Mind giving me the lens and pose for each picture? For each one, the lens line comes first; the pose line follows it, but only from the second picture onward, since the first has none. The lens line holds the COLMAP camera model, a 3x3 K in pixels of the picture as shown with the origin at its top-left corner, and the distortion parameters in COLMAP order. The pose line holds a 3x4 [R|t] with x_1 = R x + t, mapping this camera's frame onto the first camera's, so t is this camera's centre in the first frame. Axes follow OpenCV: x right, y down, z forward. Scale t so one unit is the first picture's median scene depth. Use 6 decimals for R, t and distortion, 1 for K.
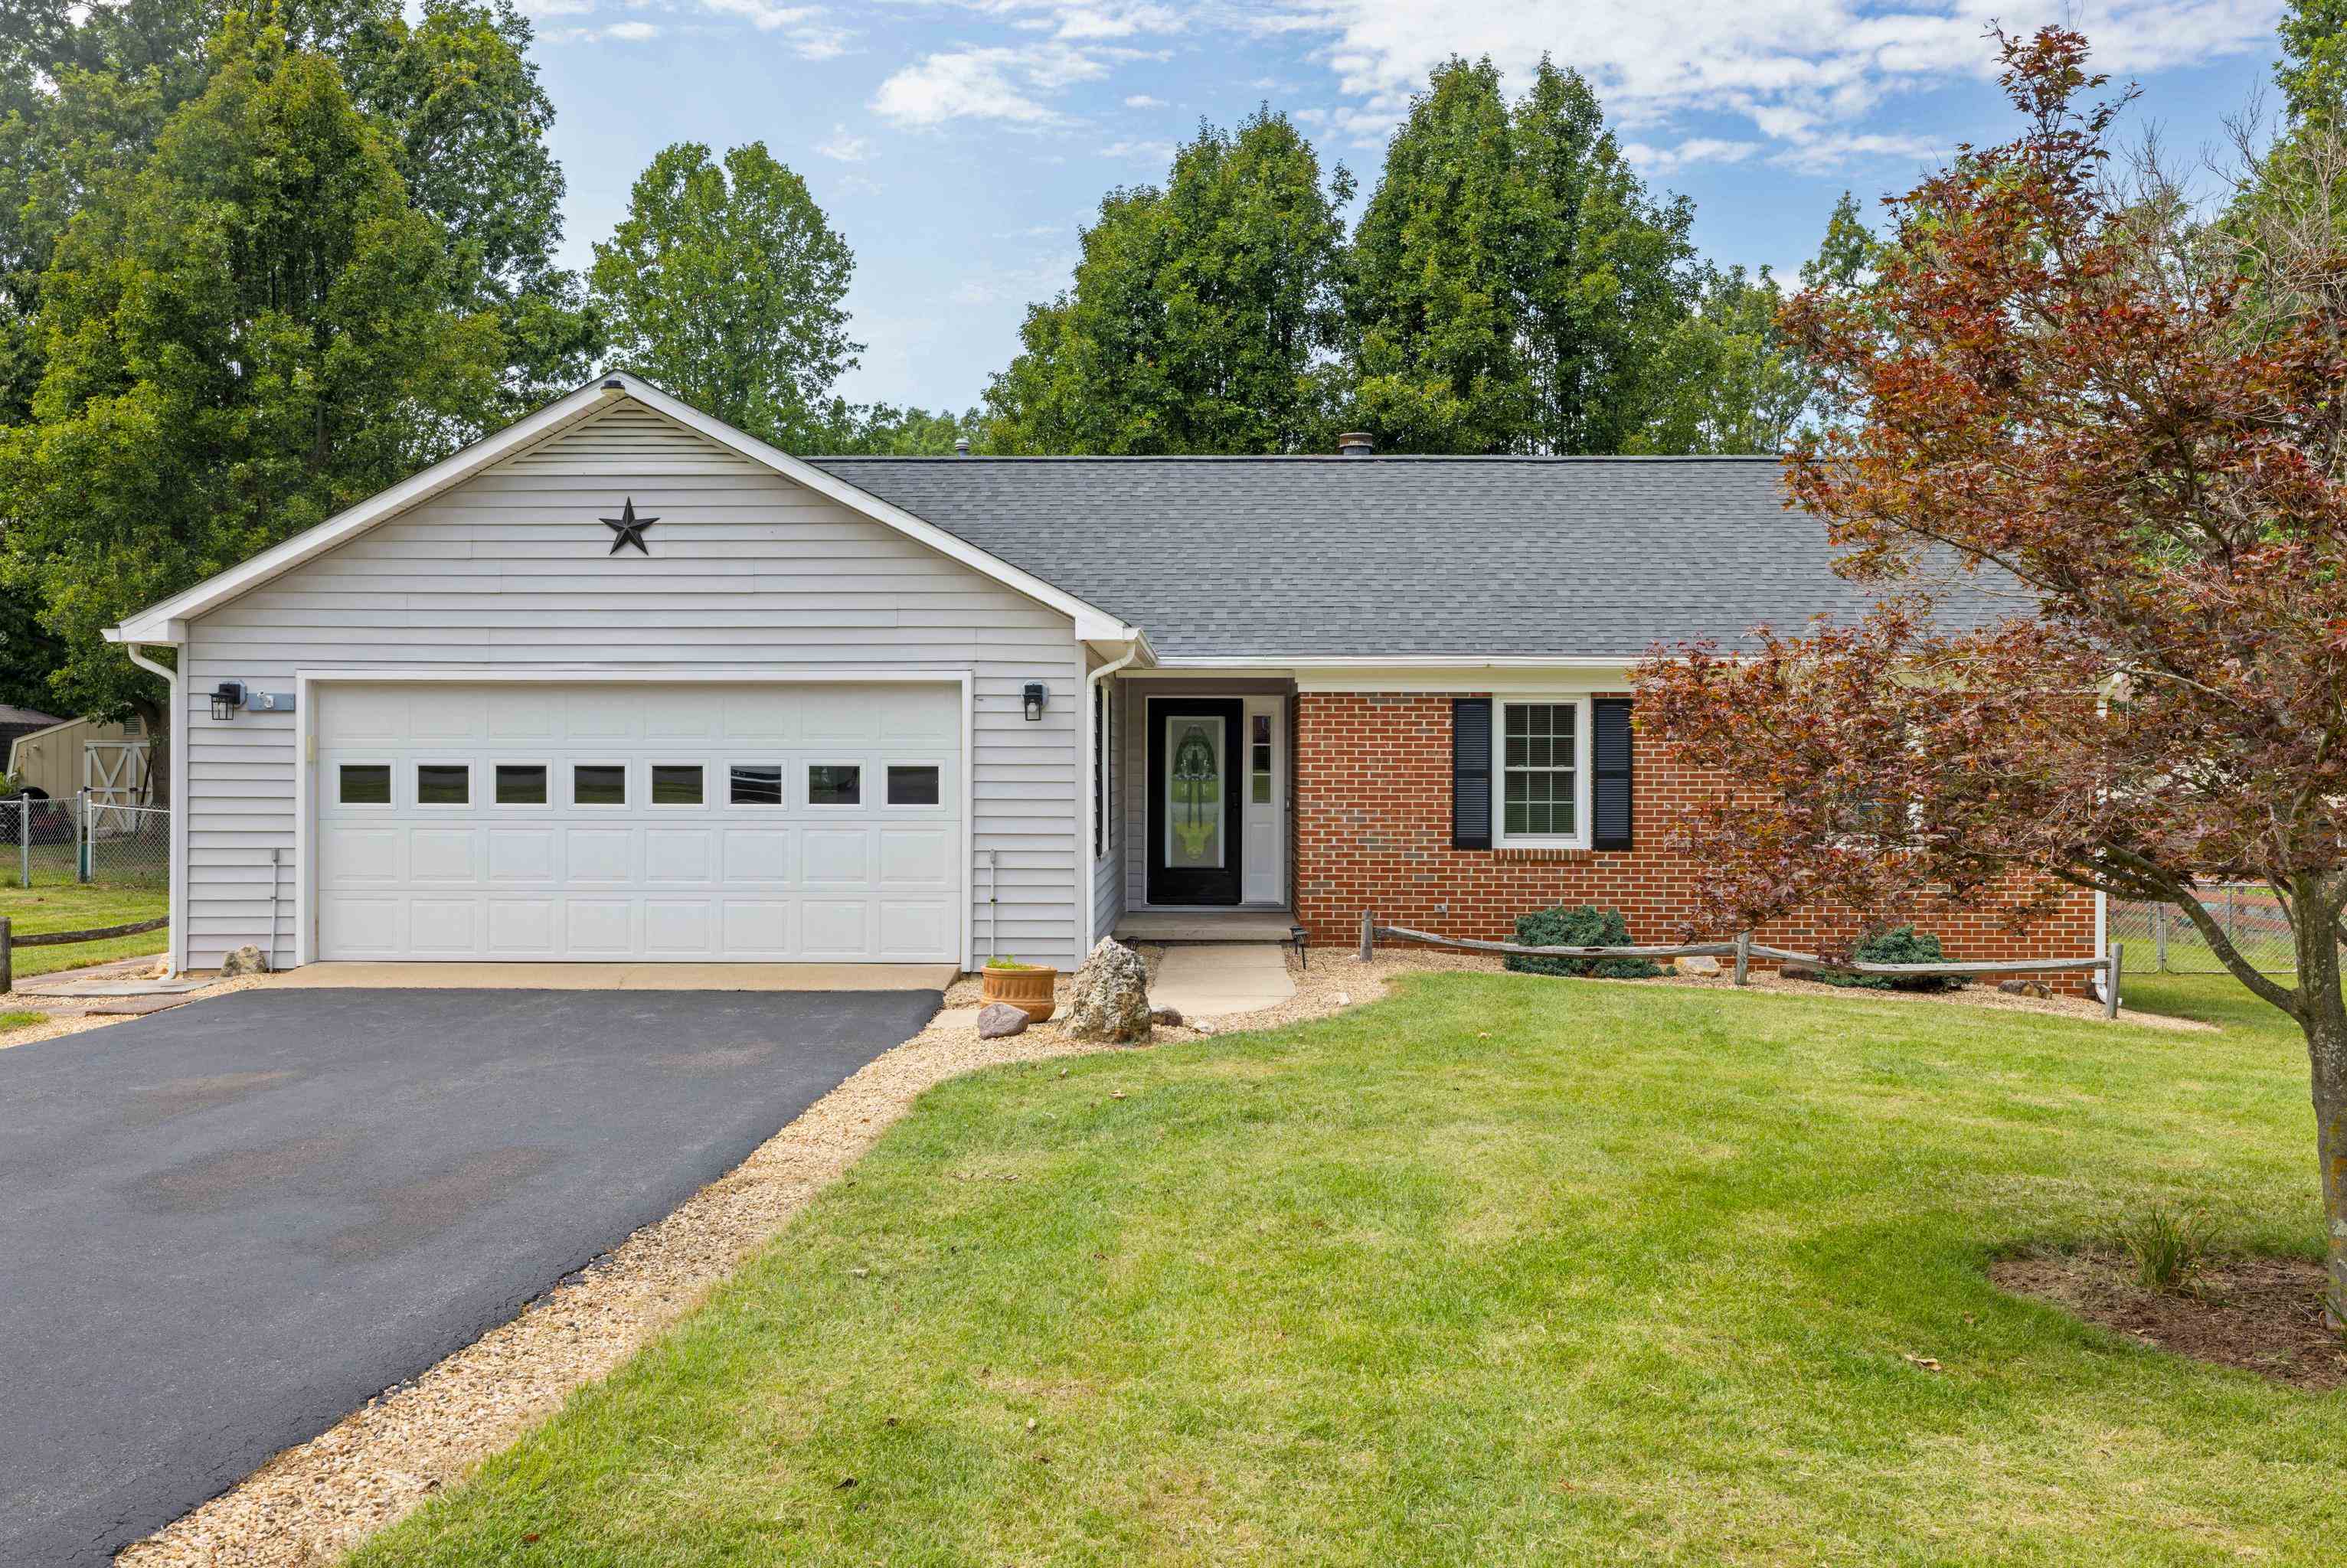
lens RADIAL K [[2228.5, 0, 1130.9], [0, 2228.5, 787.9], [0, 0, 1]] dist [0.003606, 0.000000]
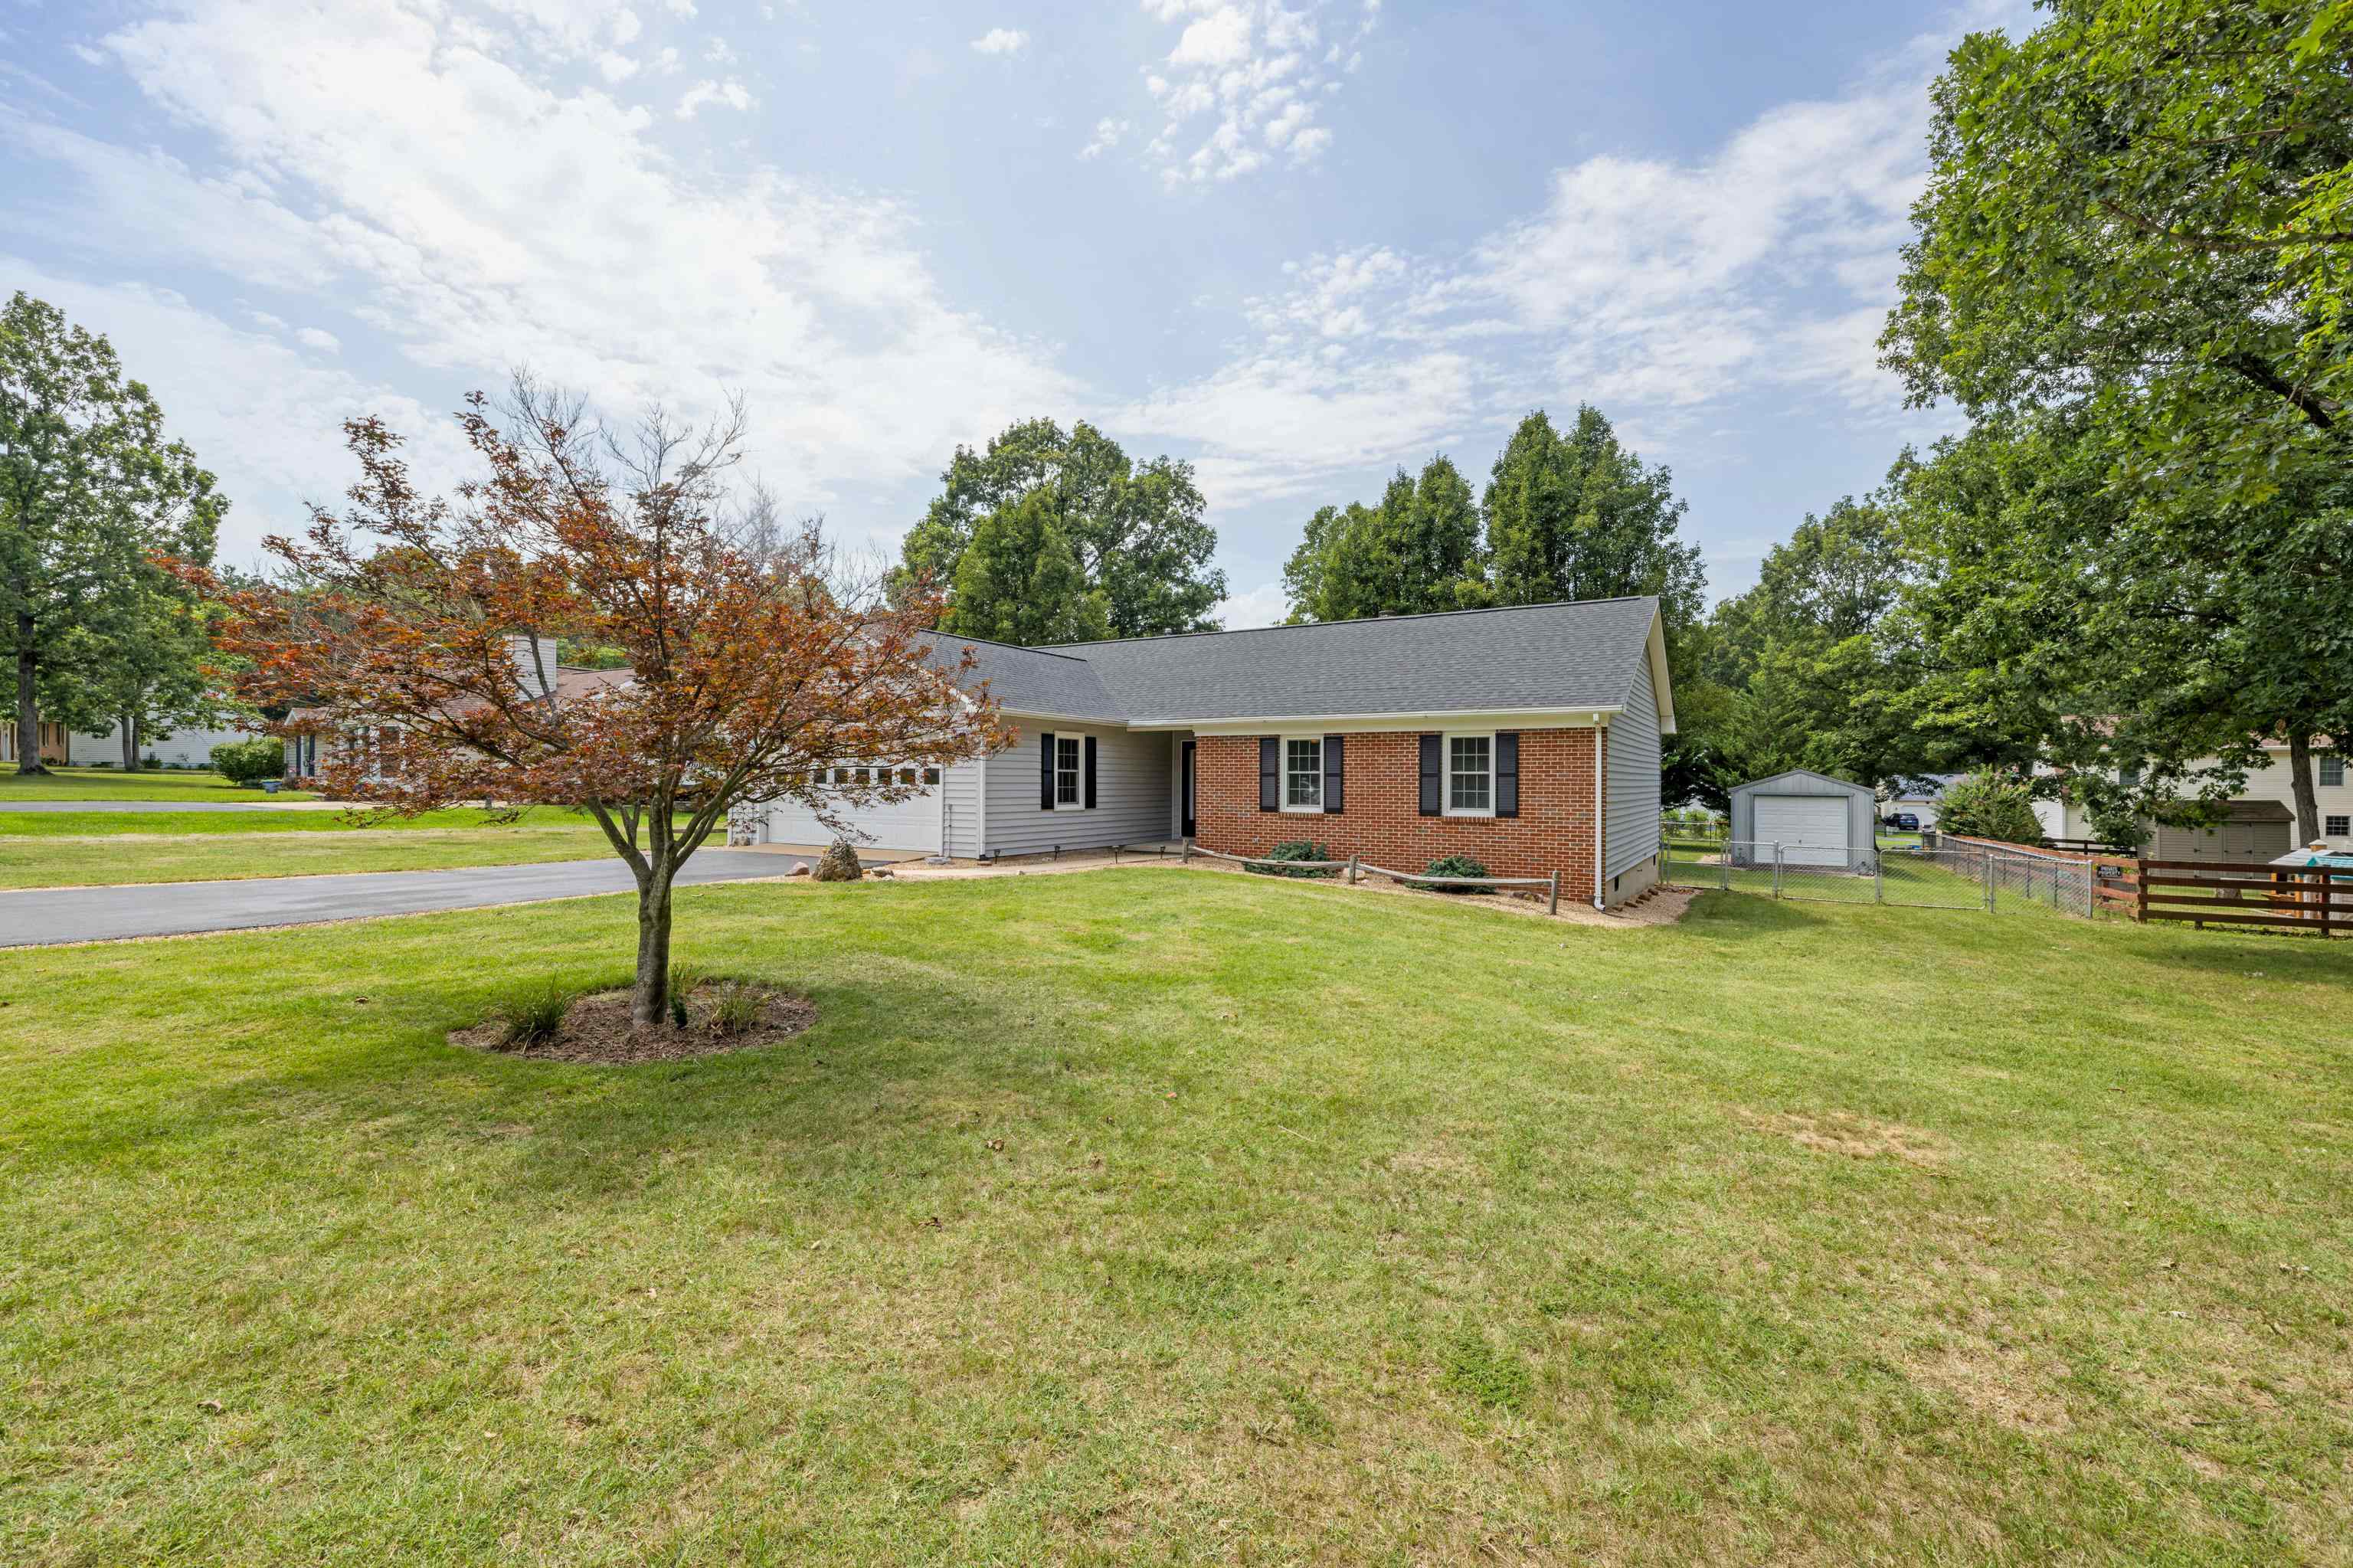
lens RADIAL K [[1008.8, 0, 1150.4], [0, 1008.8, 775.7], [0, 0, 1]] dist [0.004654, 0.000534]
pose [[0.842197, 0.002128, -0.539165, 0.575653], [-0.003740, 0.999991, -0.001894, -0.003291], [0.539157, 0.003611, 0.842198, 0.170310]]
